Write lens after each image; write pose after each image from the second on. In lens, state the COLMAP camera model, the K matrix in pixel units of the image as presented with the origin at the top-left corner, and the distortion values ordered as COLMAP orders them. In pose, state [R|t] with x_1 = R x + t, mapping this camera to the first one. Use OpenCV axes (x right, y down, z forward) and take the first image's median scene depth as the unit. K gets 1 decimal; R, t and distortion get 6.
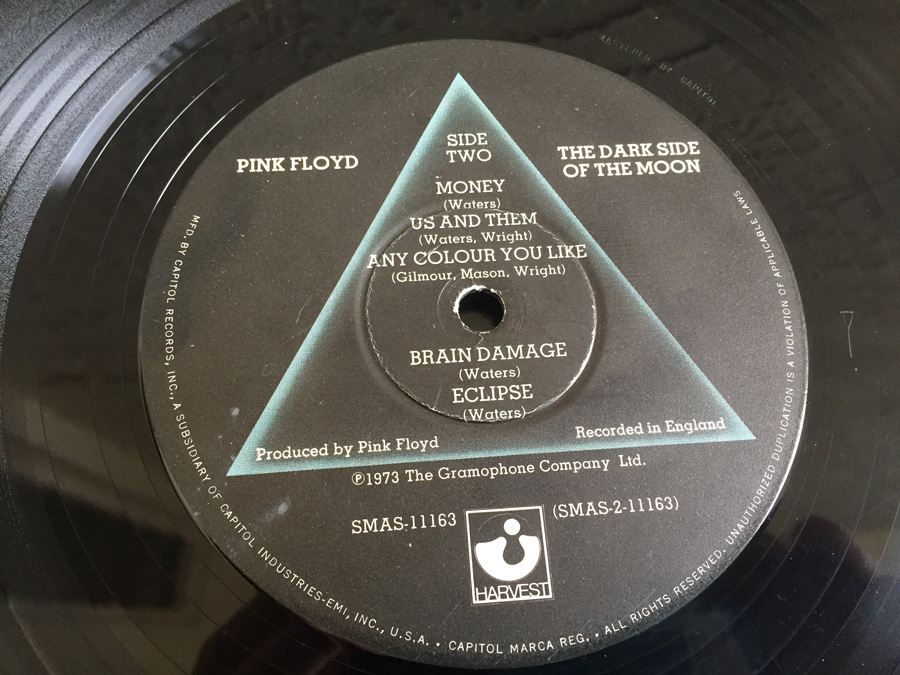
lens RADIAL K [[784.4, 0, 450.0], [0, 784.4, 337.5], [0, 0, 1]] dist [0.010724, -0.004306]
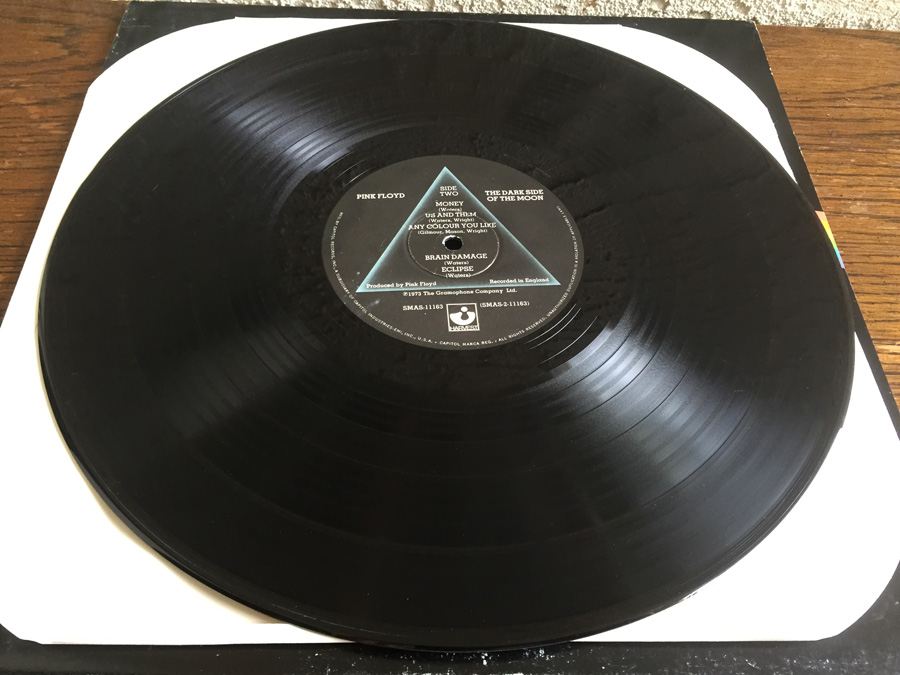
lens RADIAL K [[784.4, 0, 450.0], [0, 784.4, 337.5], [0, 0, 1]] dist [0.010724, -0.004306]
pose [[0.999908, -0.008791, -0.010291, 0.052677], [0.005607, 0.961073, -0.276238, 0.966872], [0.012319, 0.276155, 0.961034, -1.366521]]
